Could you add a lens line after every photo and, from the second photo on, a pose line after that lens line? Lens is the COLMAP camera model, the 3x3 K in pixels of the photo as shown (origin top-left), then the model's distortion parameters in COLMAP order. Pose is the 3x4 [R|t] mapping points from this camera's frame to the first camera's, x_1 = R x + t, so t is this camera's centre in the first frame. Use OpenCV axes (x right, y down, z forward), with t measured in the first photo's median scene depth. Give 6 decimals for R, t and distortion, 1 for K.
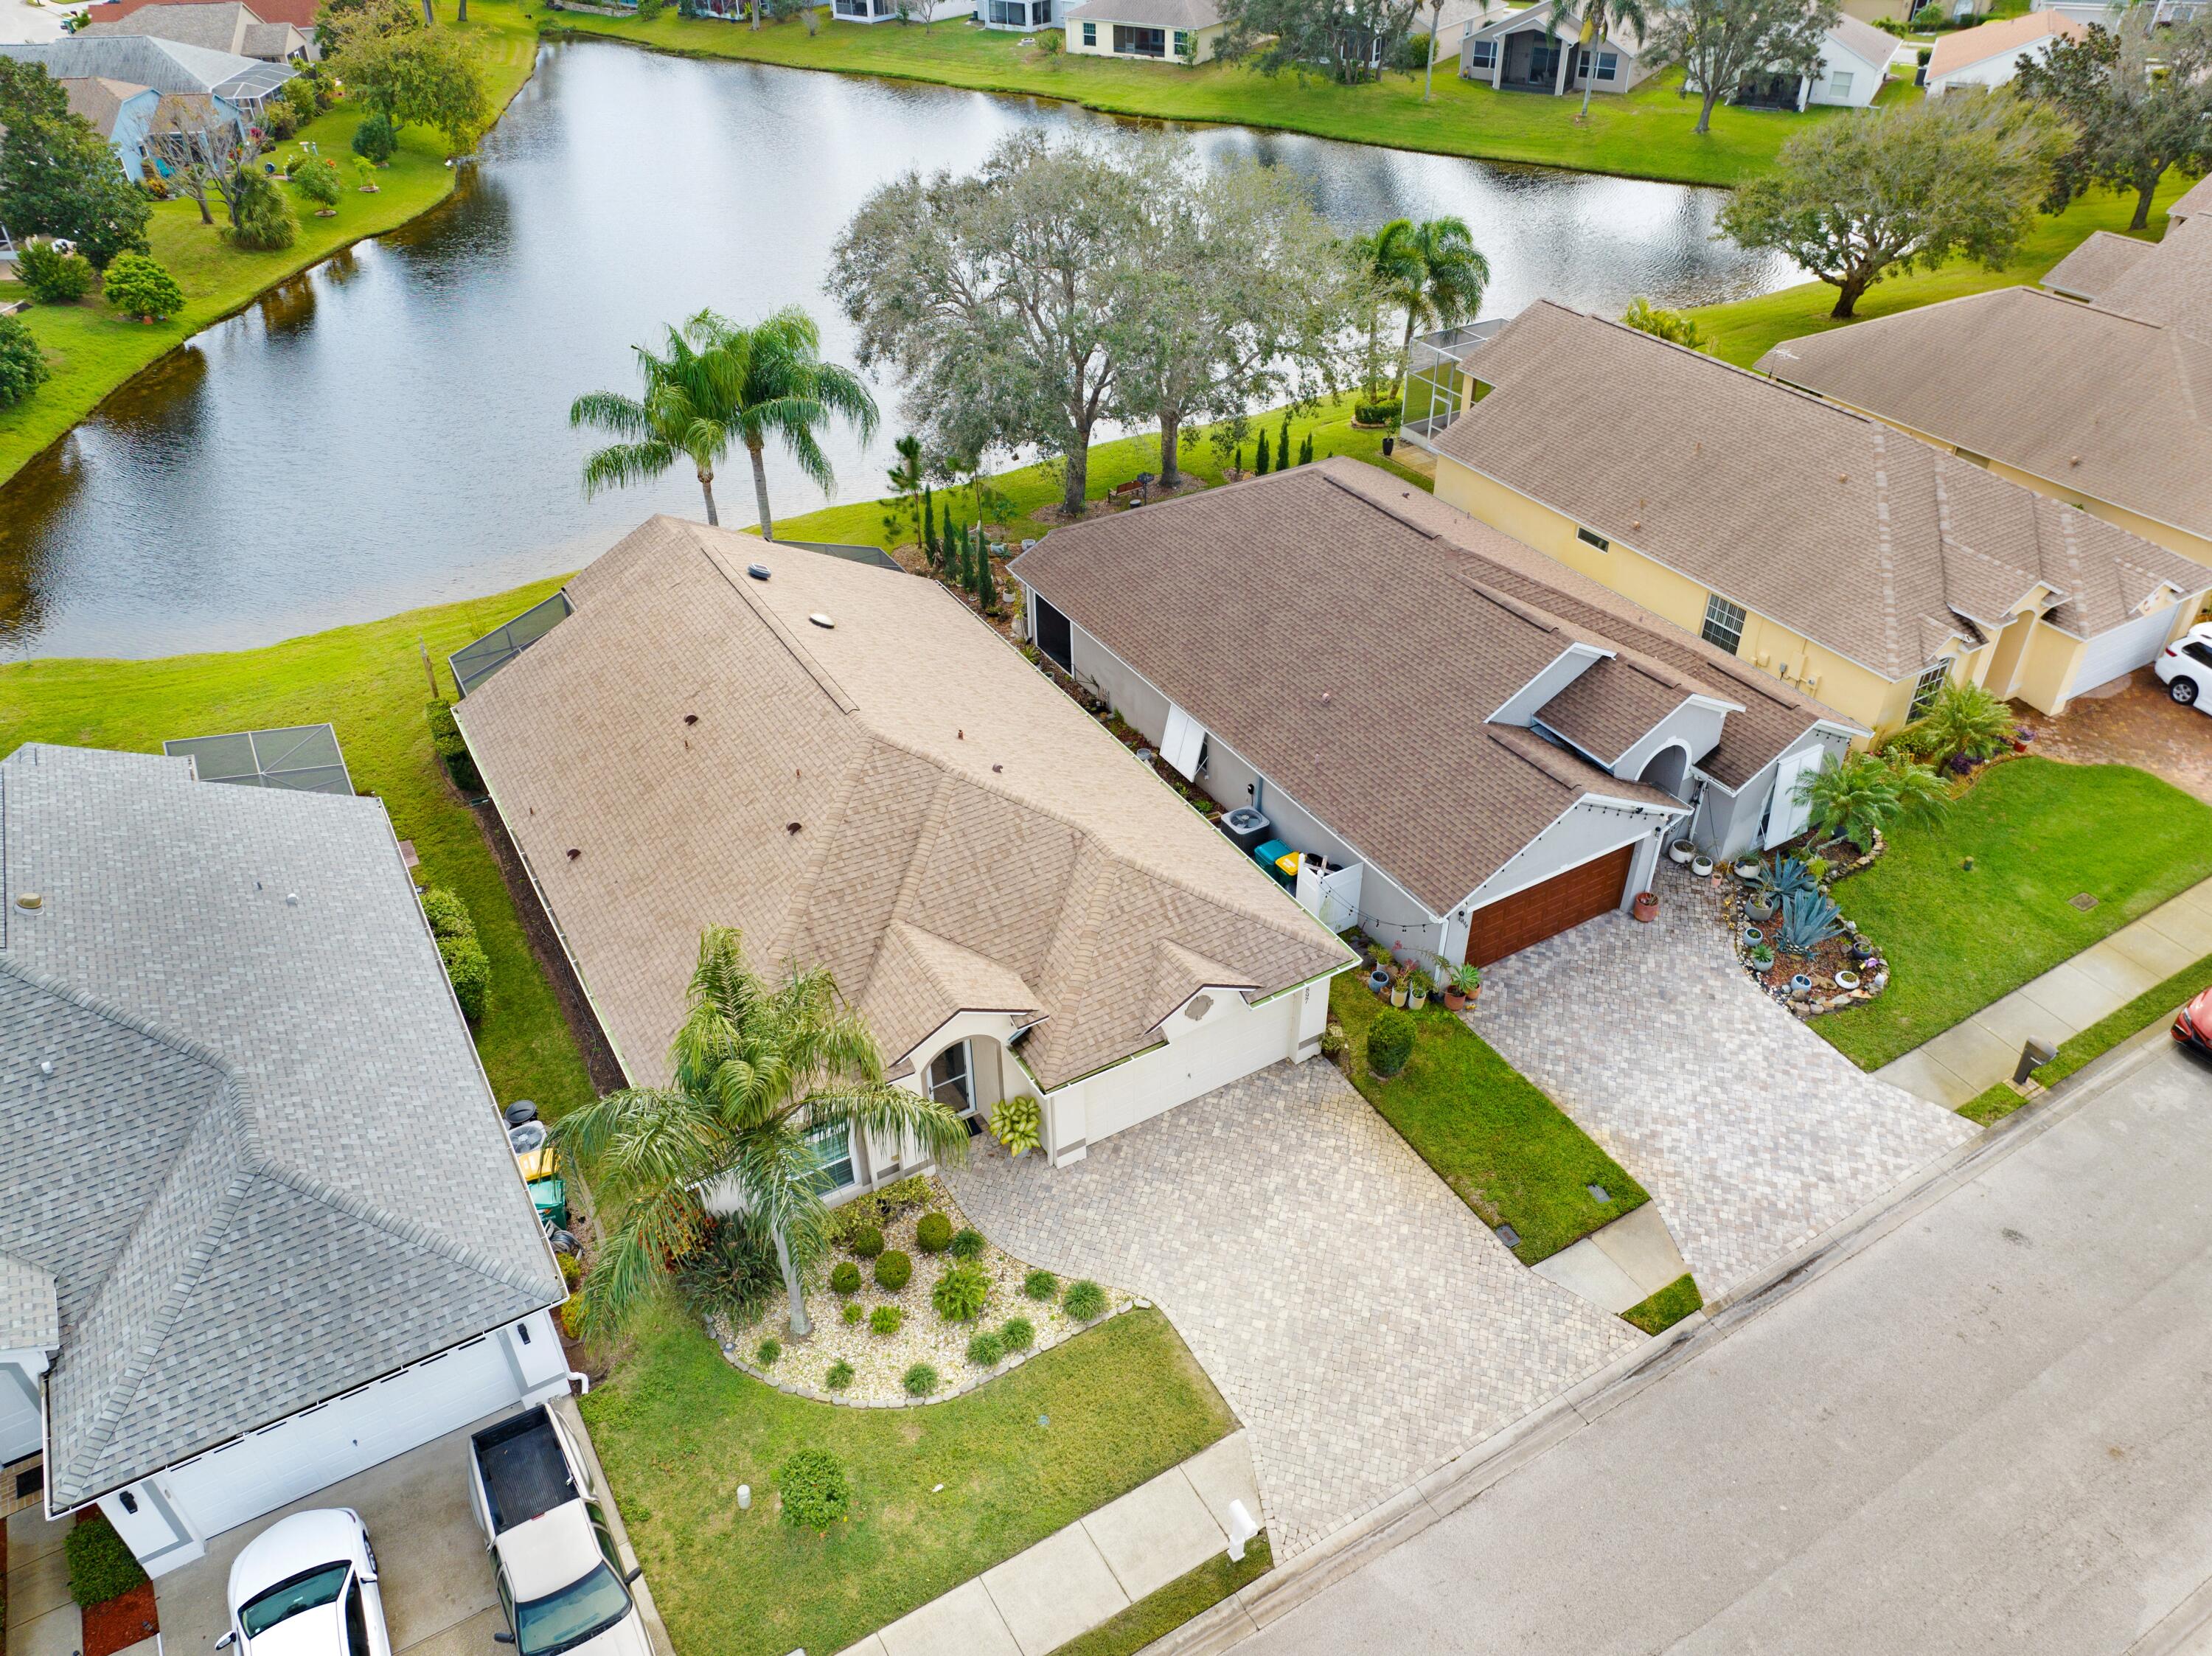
lens RADIAL K [[1541.1, 0, 1086.7], [0, 1541.1, 838.9], [0, 0, 1]] dist [-0.036272, 0.007874]
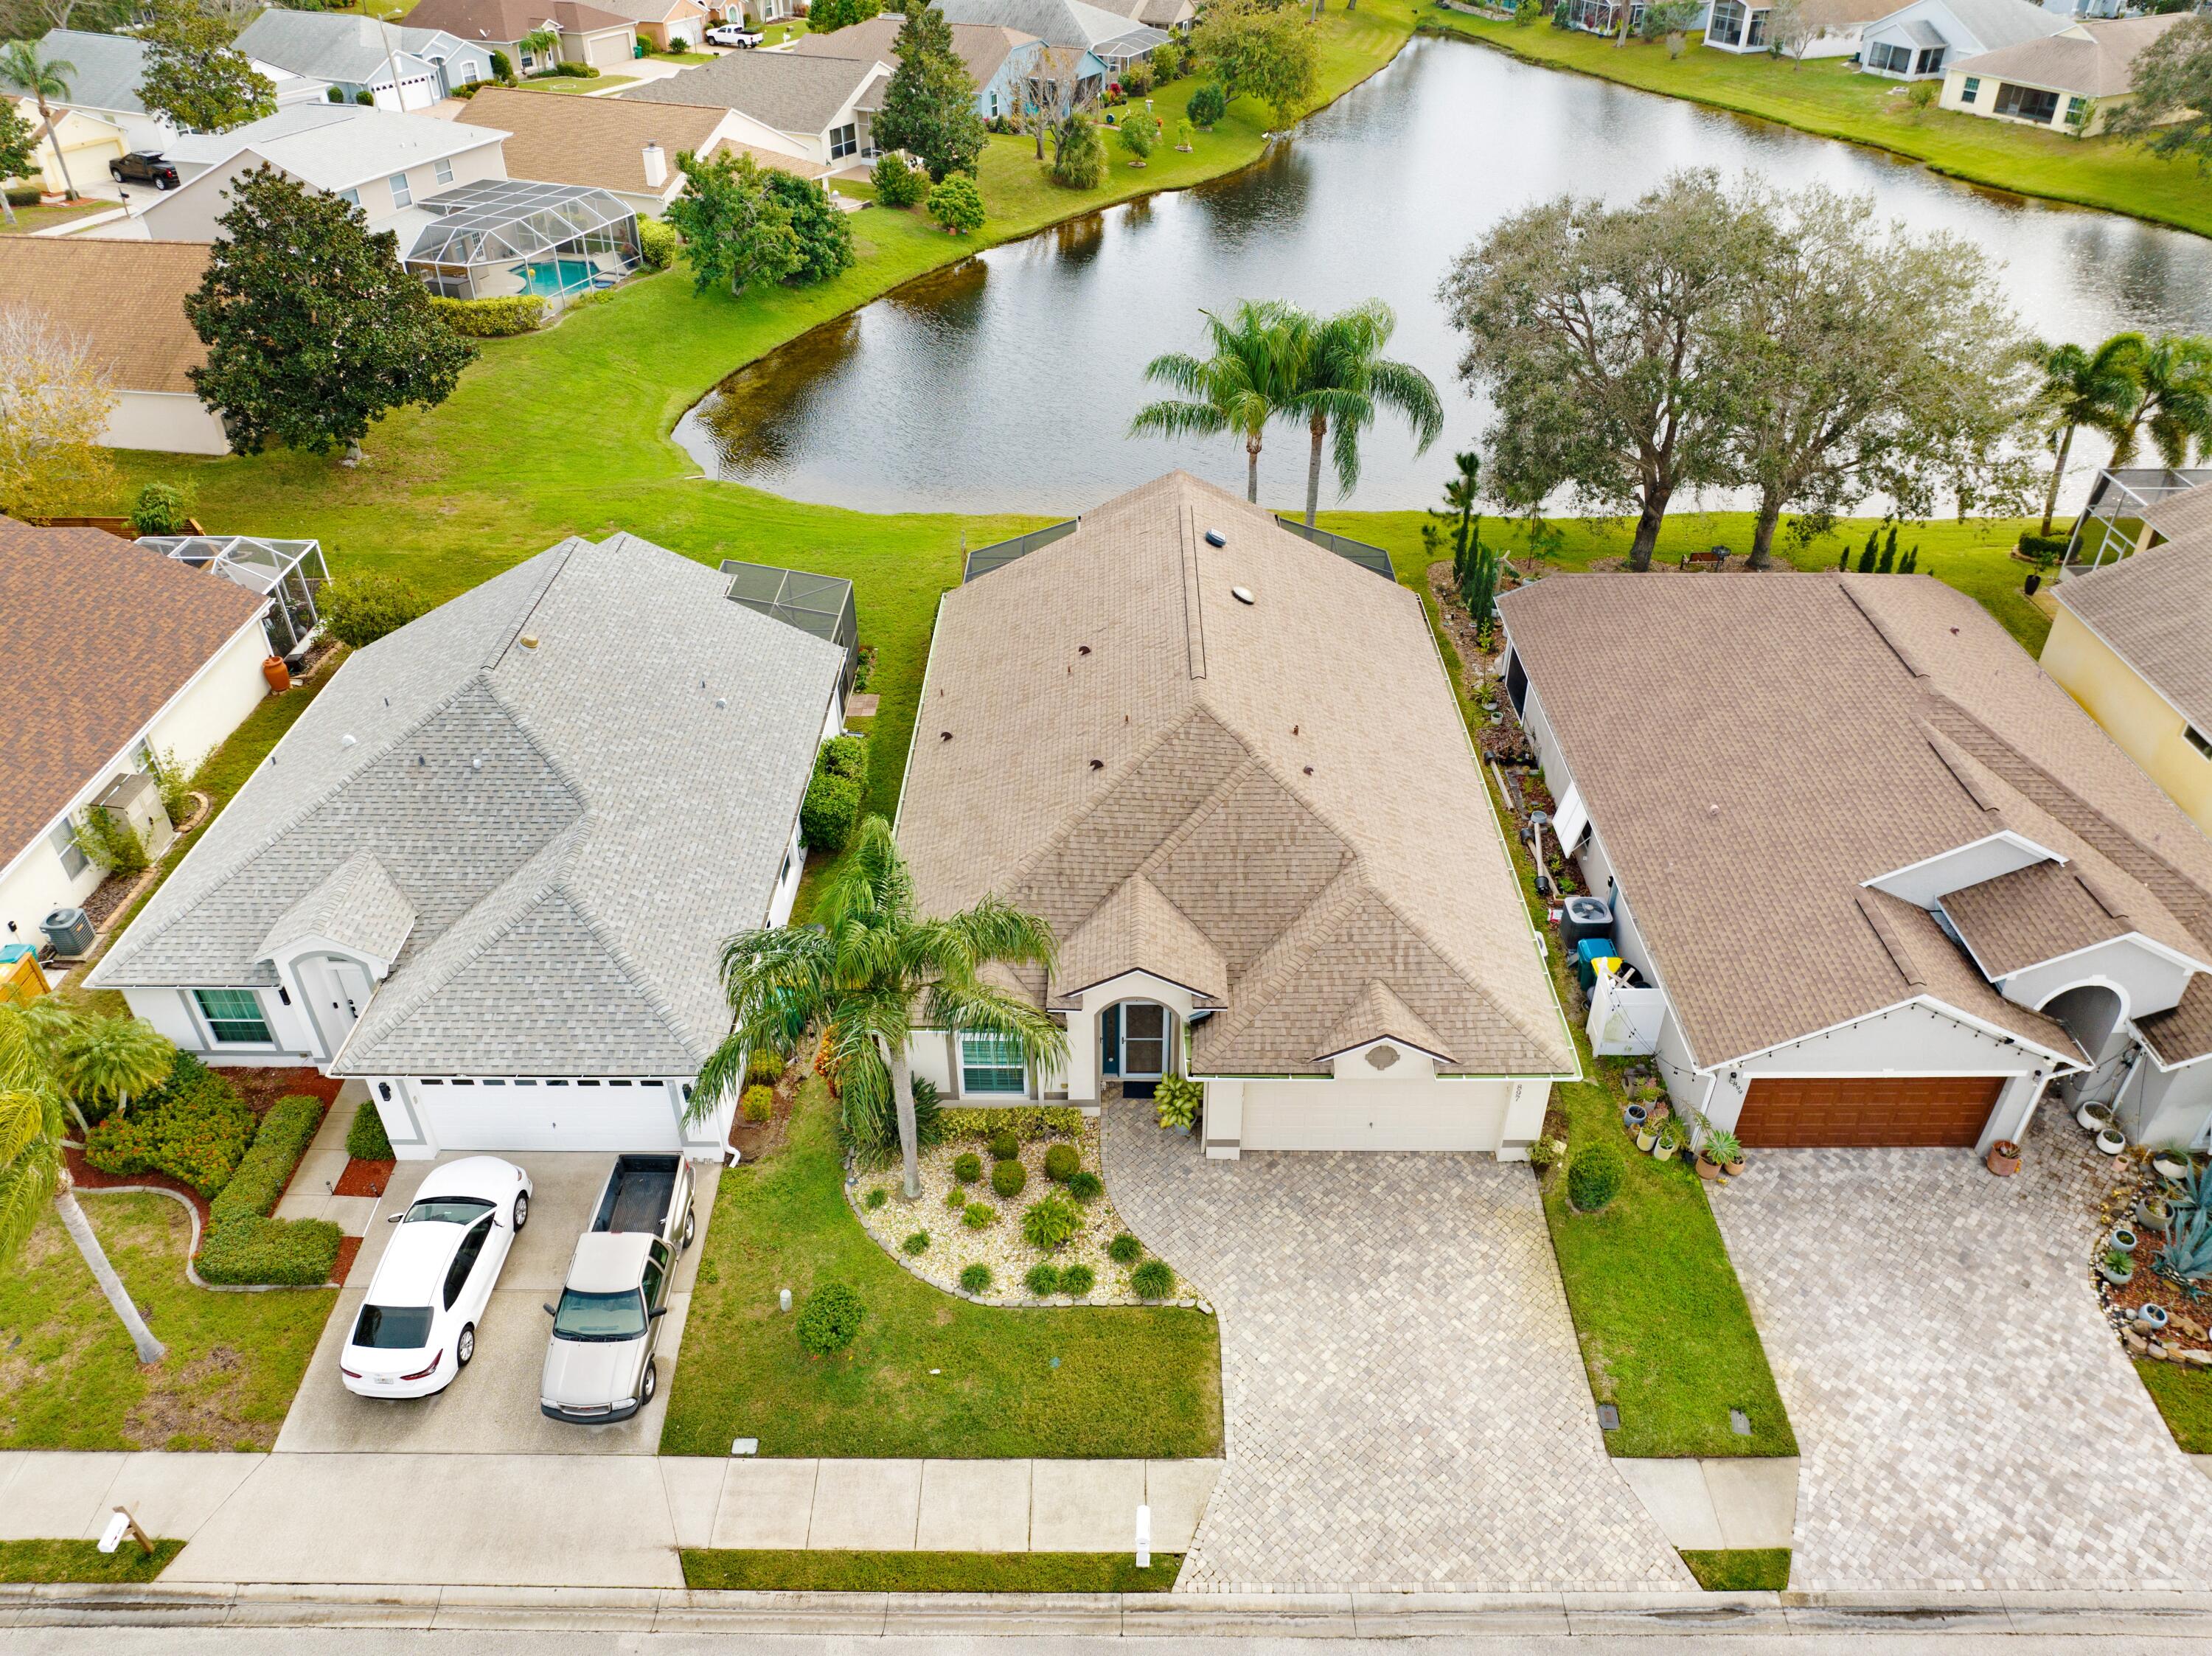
lens RADIAL K [[1544.6, 0, 1101.4], [0, 1544.6, 826.3], [0, 0, 1]] dist [-0.040176, 0.006018]
pose [[0.858673, 0.301185, -0.414691, 0.233850], [-0.305559, 0.950430, 0.057586, -0.025339], [0.411479, 0.077265, 0.908138, 0.029633]]
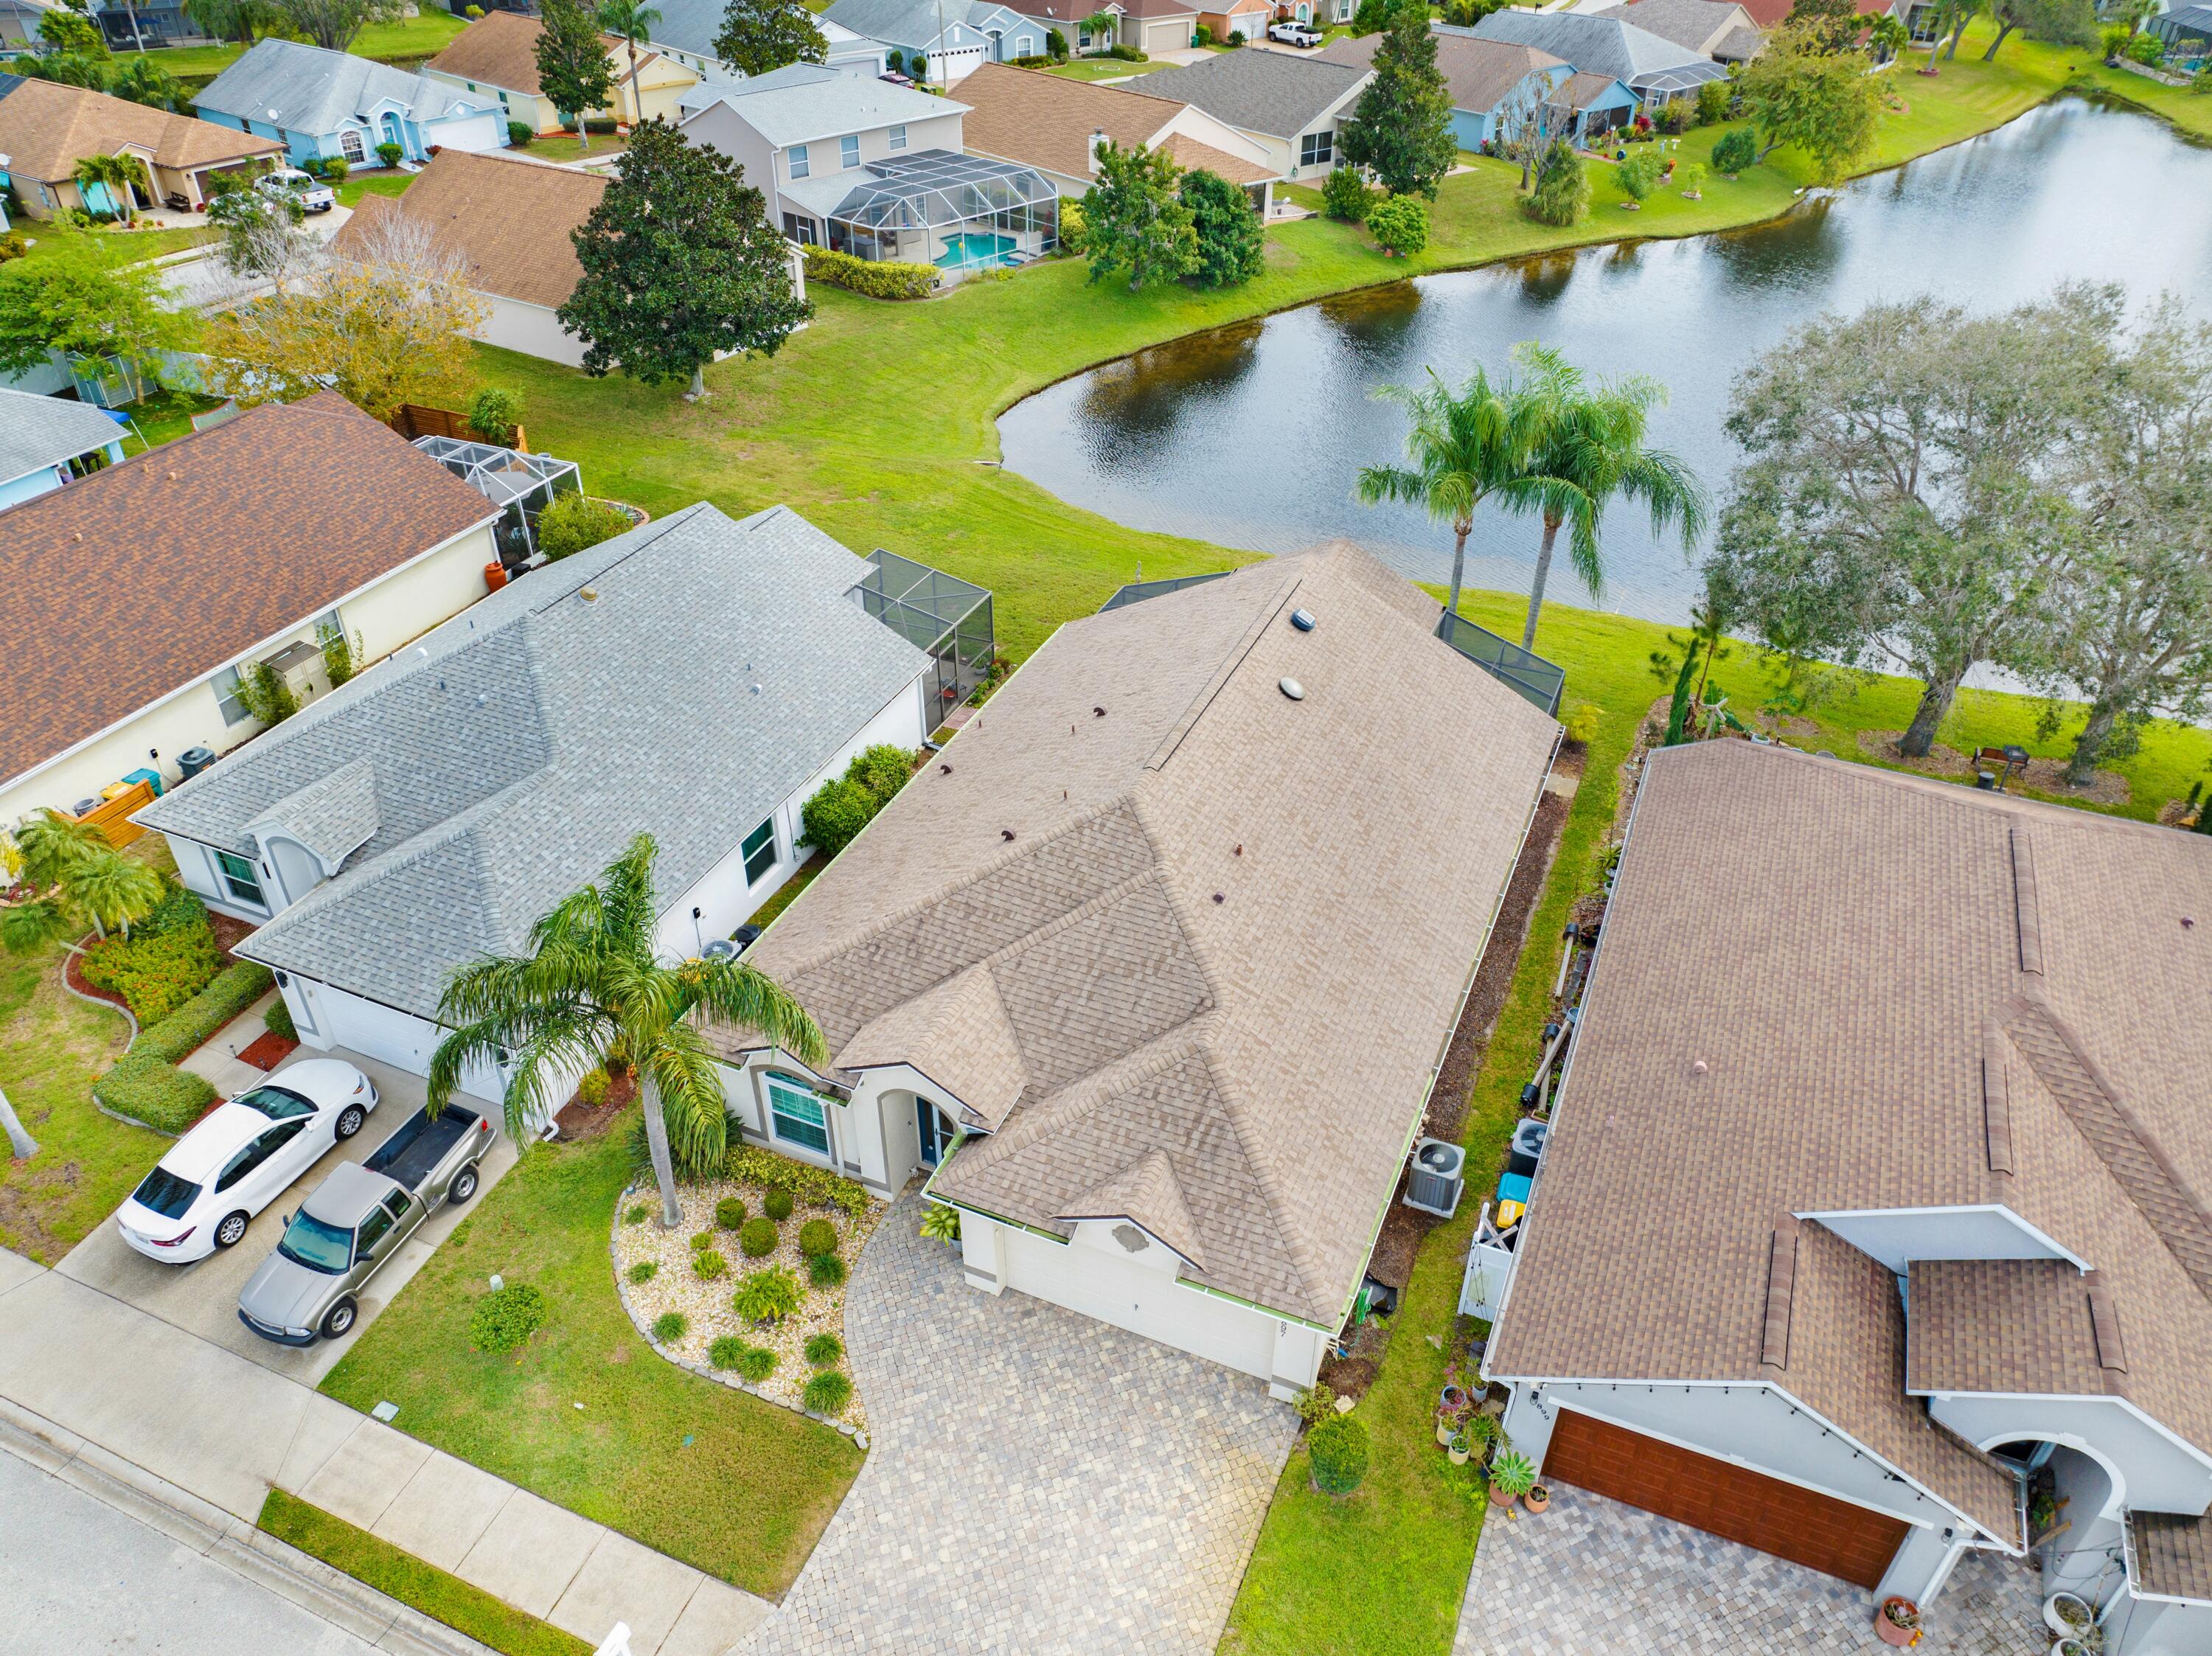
lens RADIAL K [[1554.6, 0, 1107.0], [0, 1554.6, 825.1], [0, 0, 1]] dist [-0.055659, 0.033299]
pose [[0.595848, 0.472866, -0.649125, 0.427499], [-0.482992, 0.856761, 0.180771, -0.195133], [0.641626, 0.205810, 0.738890, 0.263721]]
